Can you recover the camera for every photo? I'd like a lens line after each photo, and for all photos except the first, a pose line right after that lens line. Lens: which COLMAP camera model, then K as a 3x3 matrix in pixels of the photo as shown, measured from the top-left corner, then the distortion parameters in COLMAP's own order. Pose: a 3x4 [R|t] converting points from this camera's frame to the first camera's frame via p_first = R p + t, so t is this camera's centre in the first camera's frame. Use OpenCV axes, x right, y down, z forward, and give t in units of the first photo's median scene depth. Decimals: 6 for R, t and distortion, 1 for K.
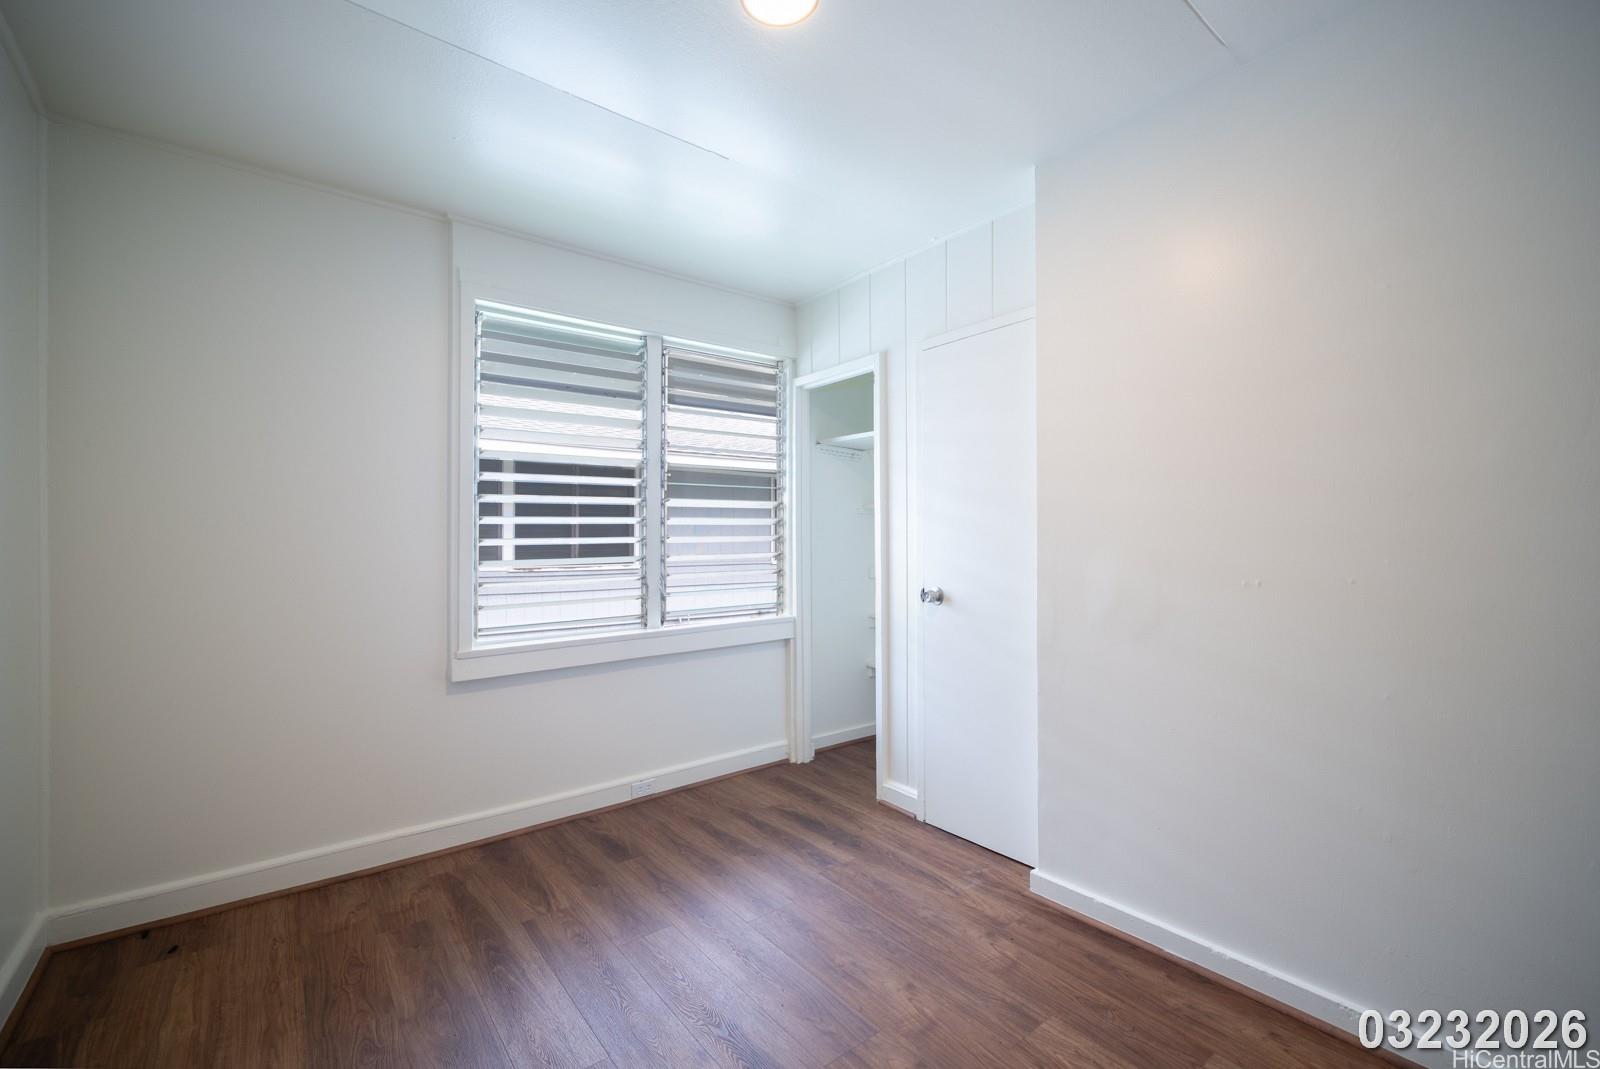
lens RADIAL K [[677.0, 0, 803.4], [0, 677.0, 541.0], [0, 0, 1]] dist [0.004725, -0.000235]
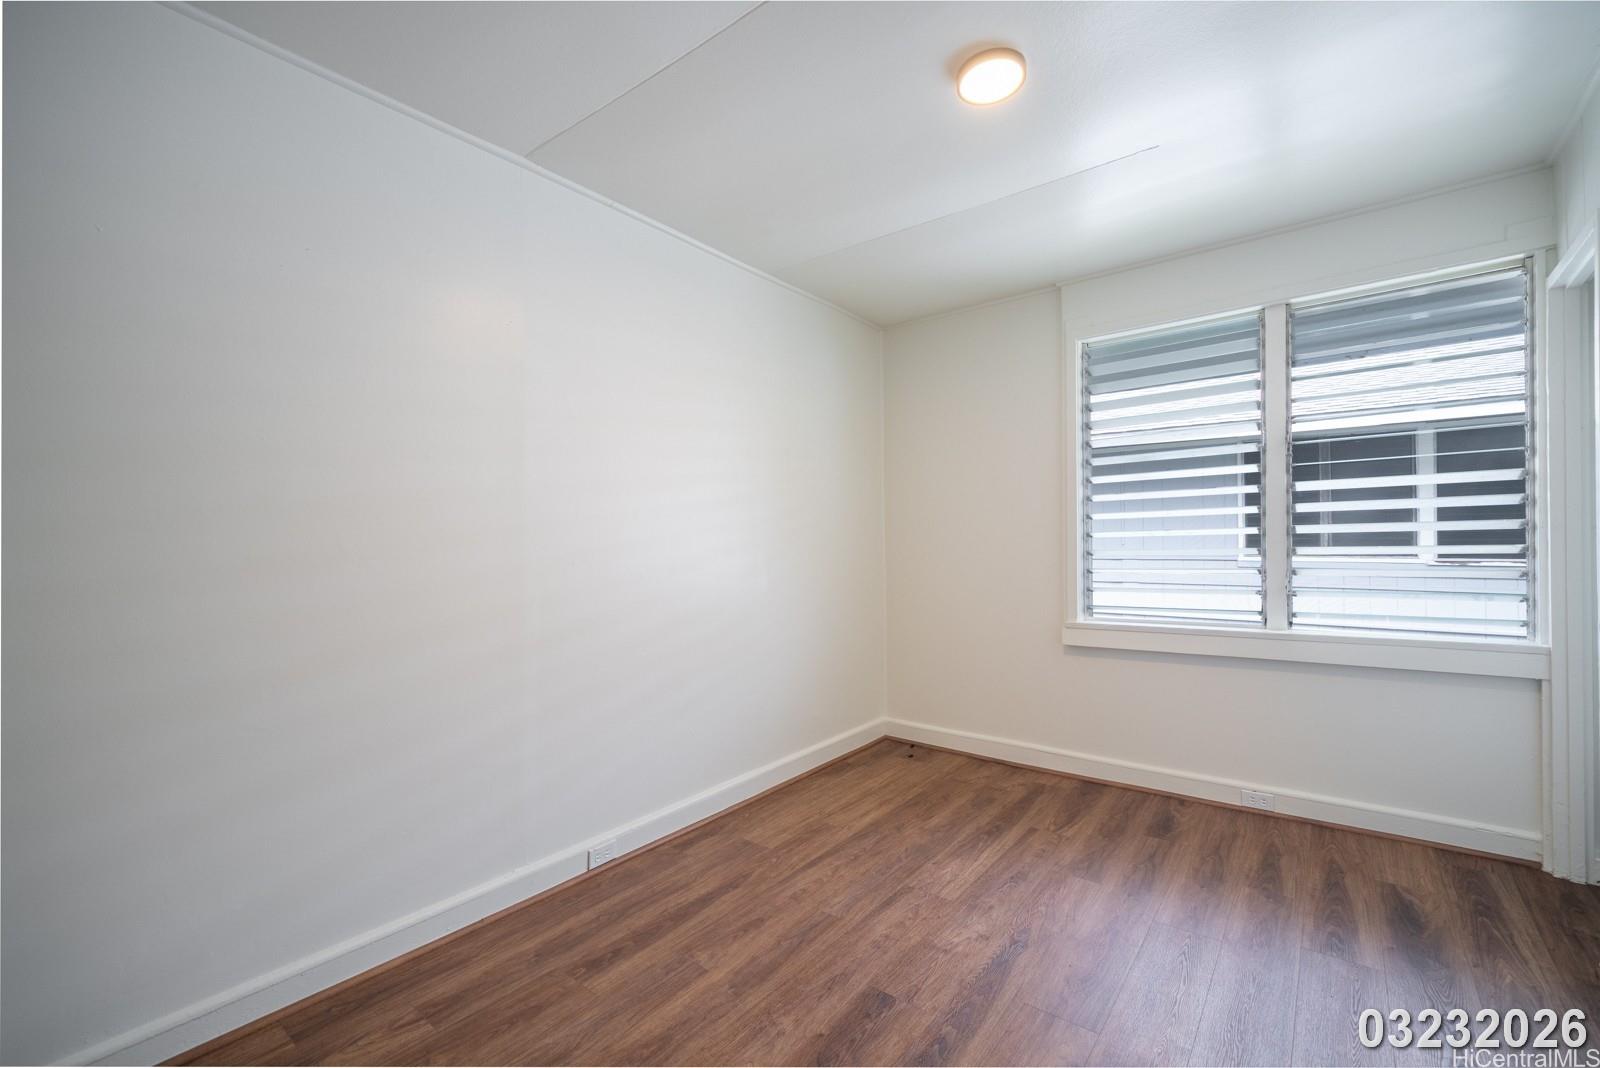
lens RADIAL K [[683.5, 0, 805.4], [0, 683.5, 528.3], [0, 0, 1]] dist [-0.001472, 0.000398]
pose [[0.239595, -0.006737, -0.970849, 0.501789], [0.012329, 0.999916, -0.003896, -0.007458], [0.970795, -0.011036, 0.239658, 0.179570]]
